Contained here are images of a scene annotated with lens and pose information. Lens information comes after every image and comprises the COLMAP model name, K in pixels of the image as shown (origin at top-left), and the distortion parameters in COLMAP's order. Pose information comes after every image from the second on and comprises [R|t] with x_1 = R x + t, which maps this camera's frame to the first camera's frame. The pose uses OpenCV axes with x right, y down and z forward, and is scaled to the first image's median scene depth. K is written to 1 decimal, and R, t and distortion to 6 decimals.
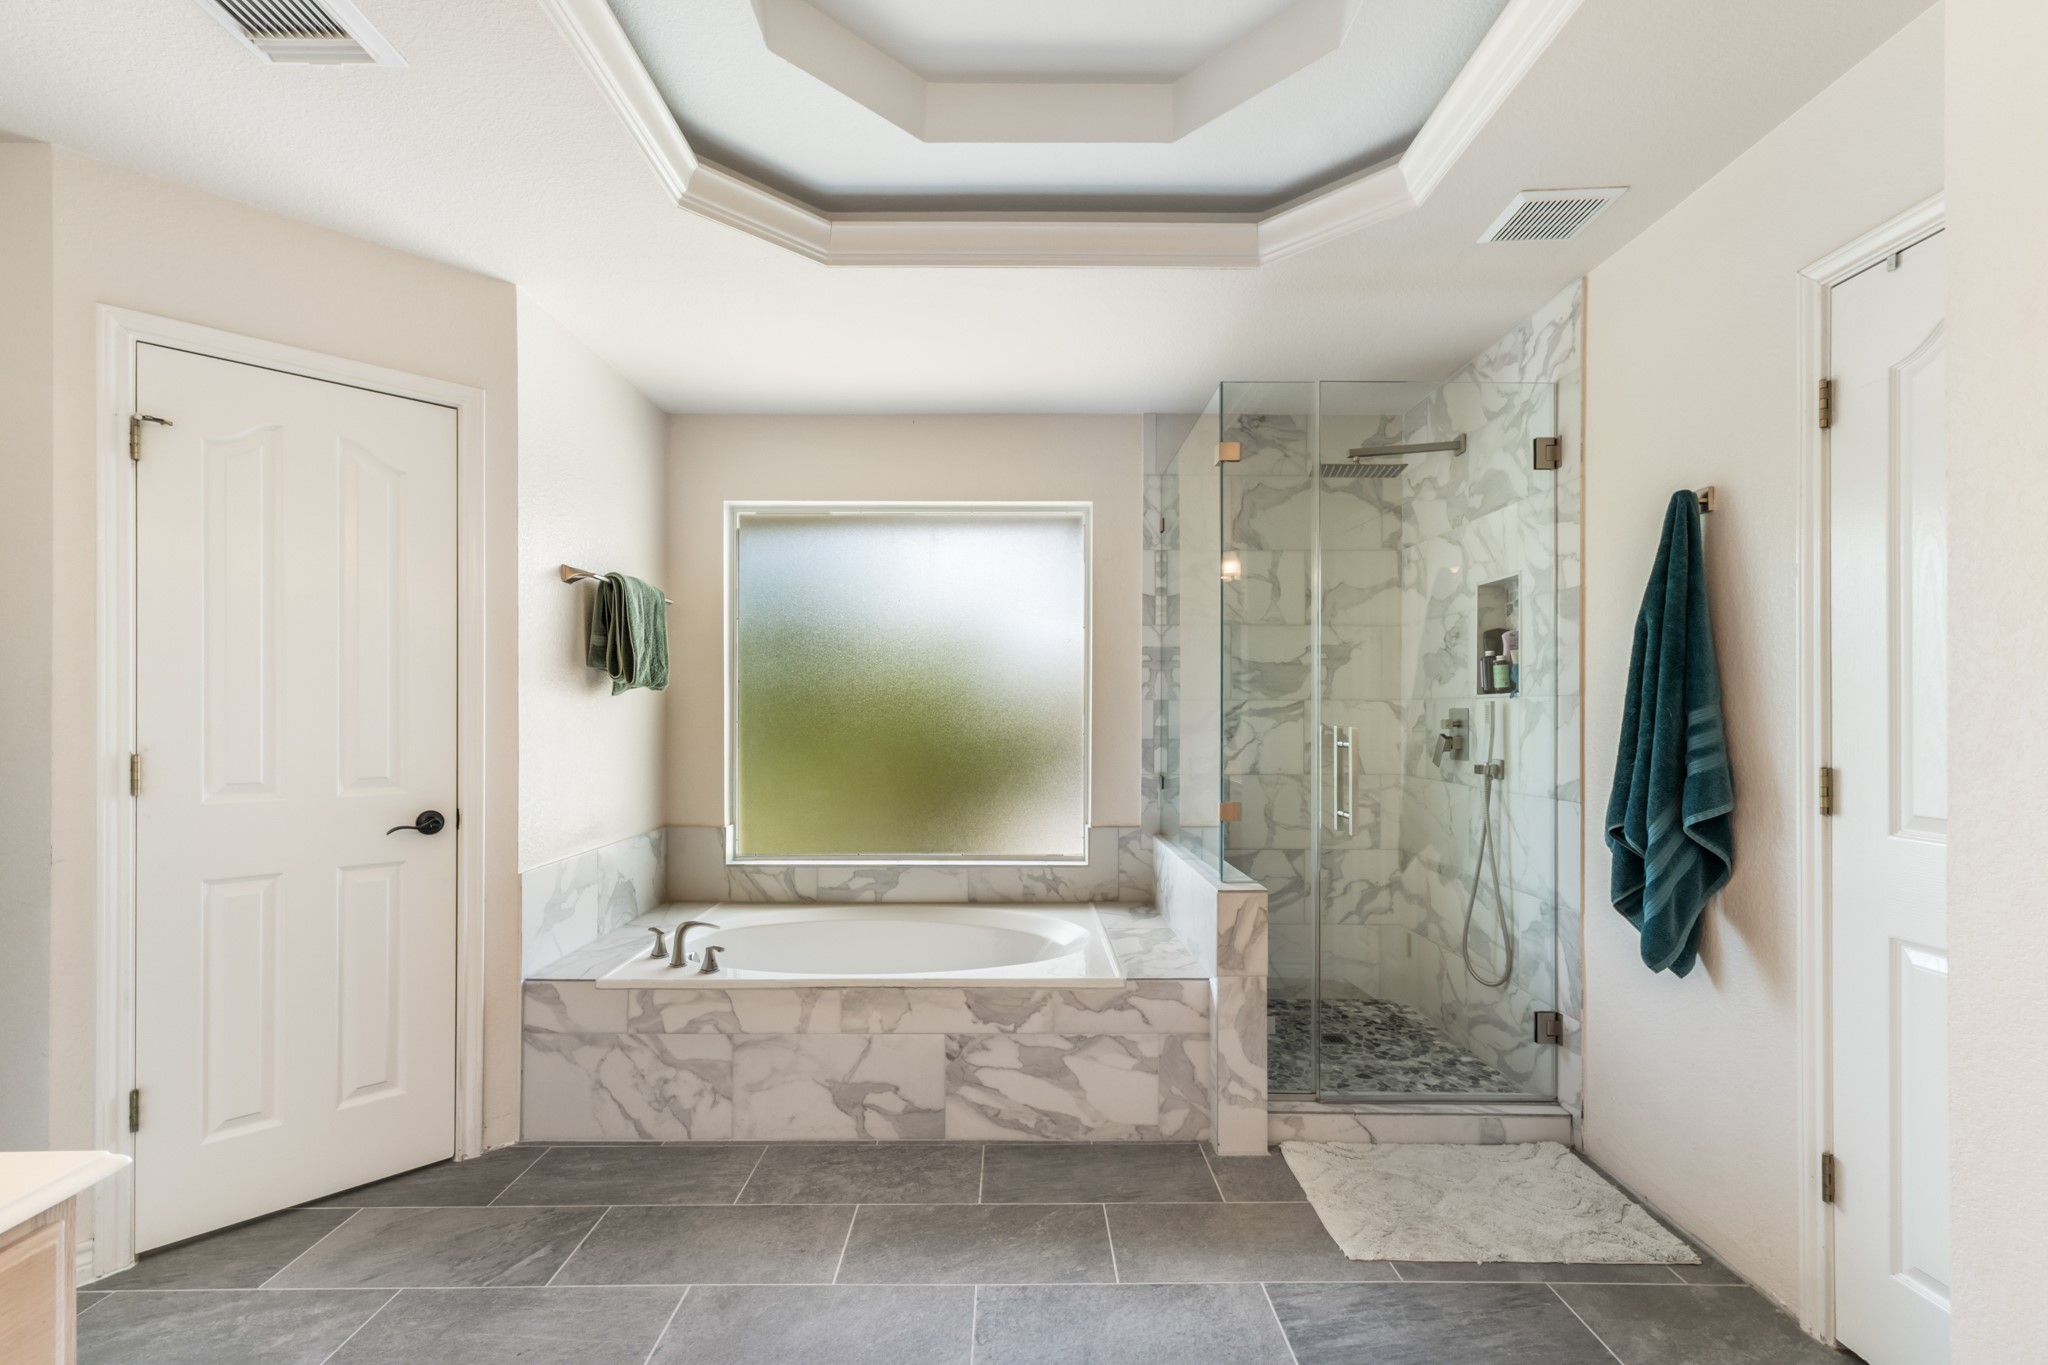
lens RADIAL K [[887.2, 0, 1021.9], [0, 887.2, 720.7], [0, 0, 1]] dist [0.005421, 0.000838]
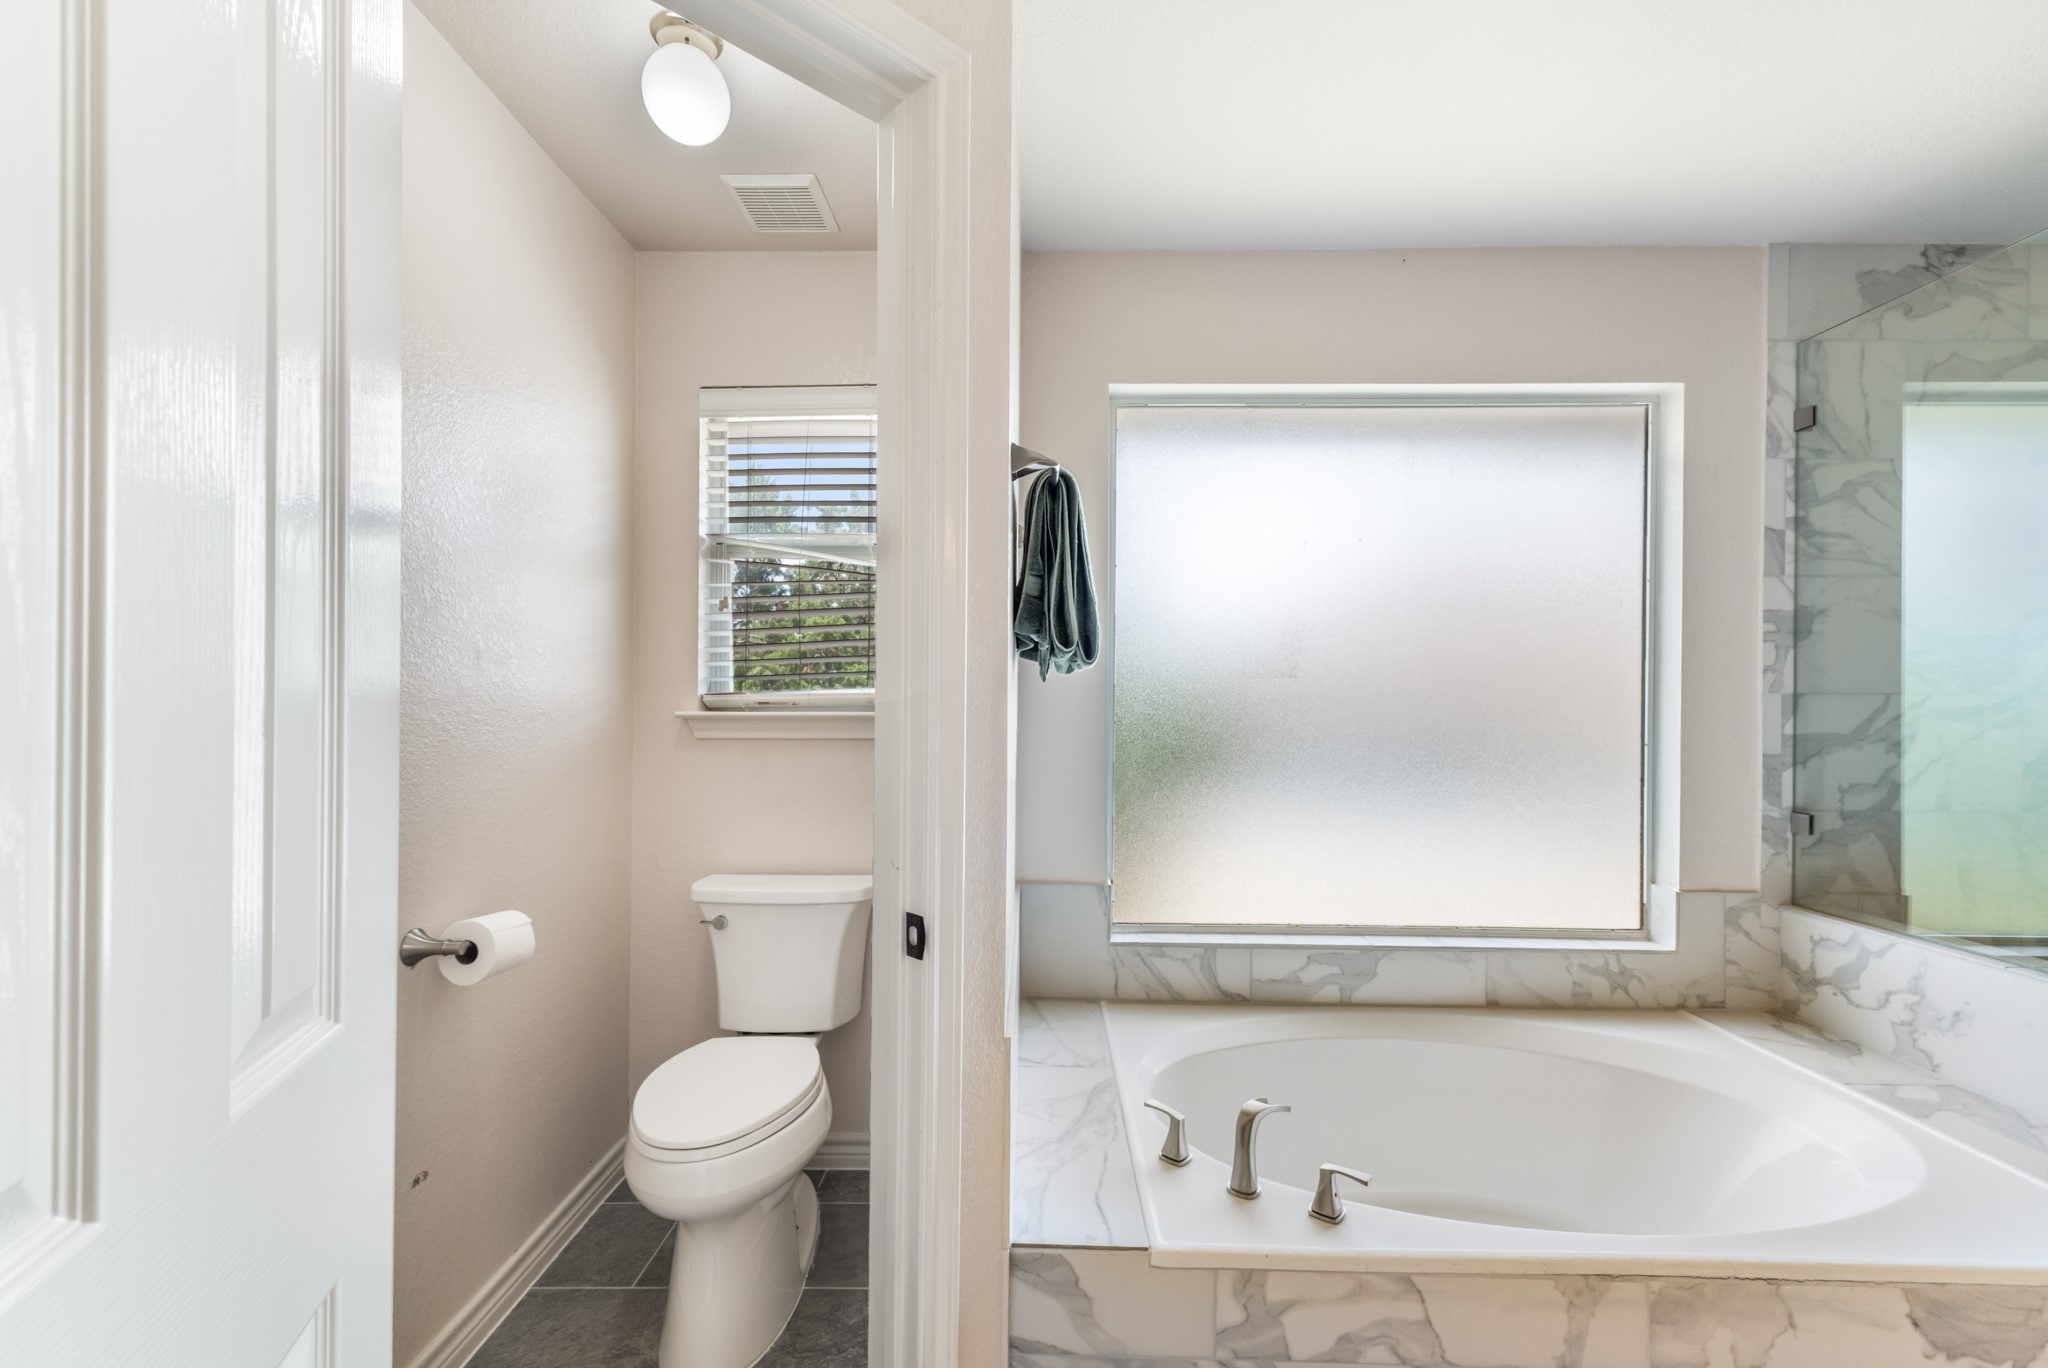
lens RADIAL K [[865.1, 0, 1012.6], [0, 865.1, 708.9], [0, 0, 1]] dist [0.003535, -0.000157]
pose [[0.999601, 0.006633, -0.027457, -0.389011], [-0.006584, 0.999977, 0.001854, -0.009739], [0.027468, -0.001673, 0.999621, 0.363094]]
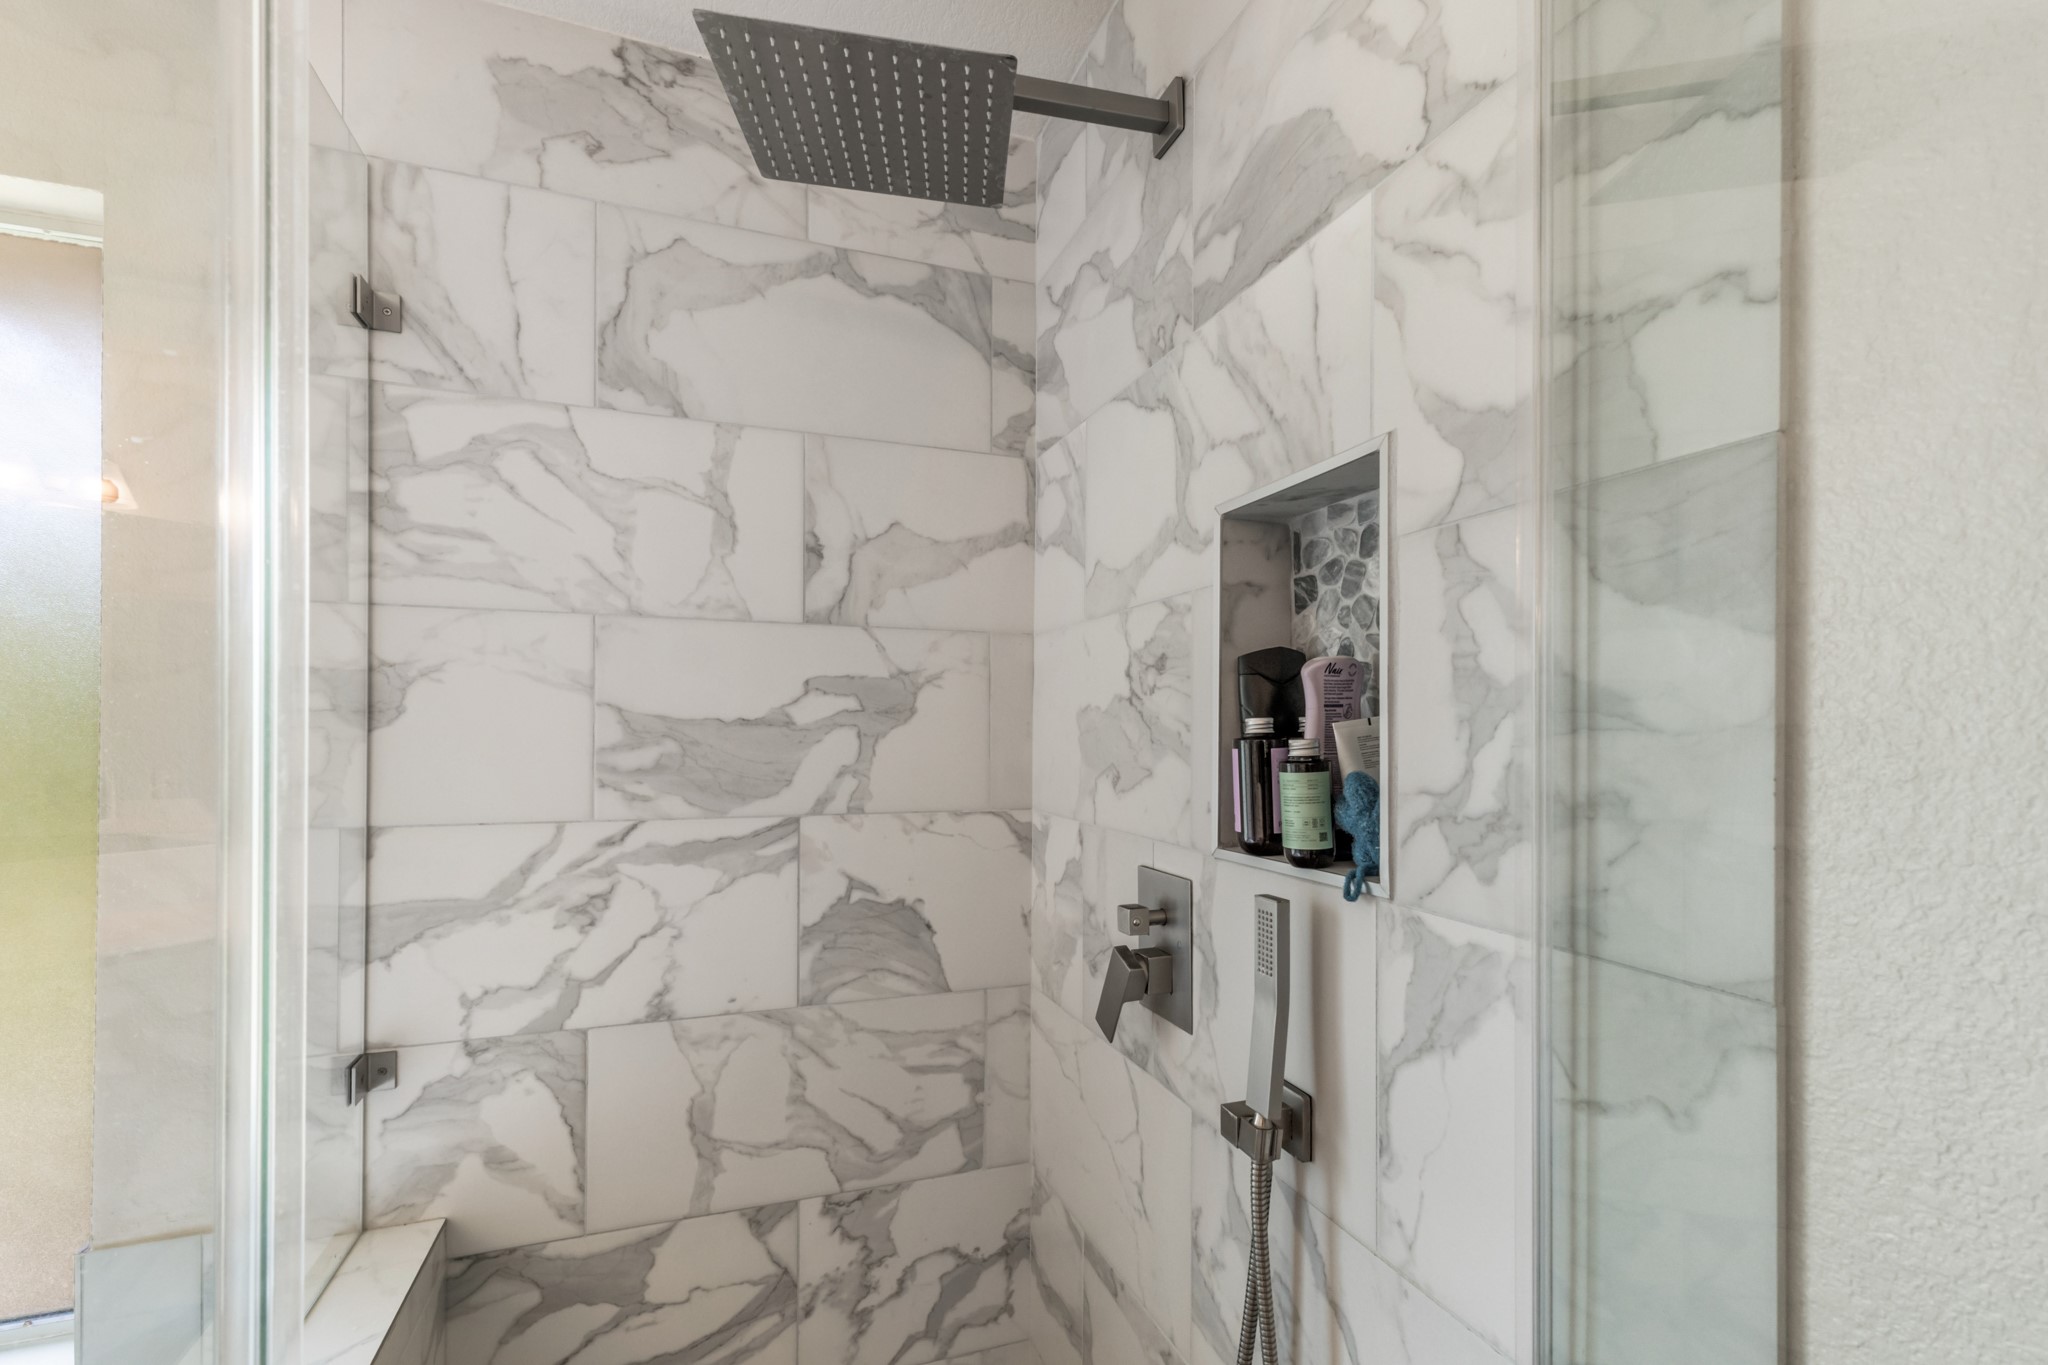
lens RADIAL K [[887.2, 0, 1027.7], [0, 887.2, 736.1], [0, 0, 1]] dist [0.005421, 0.000838]
pose [[0.941517, 0.002542, 0.336955, 0.282775], [-0.002702, 0.999996, 0.000005, -0.058969], [-0.336954, -0.000915, 0.941521, 0.602971]]
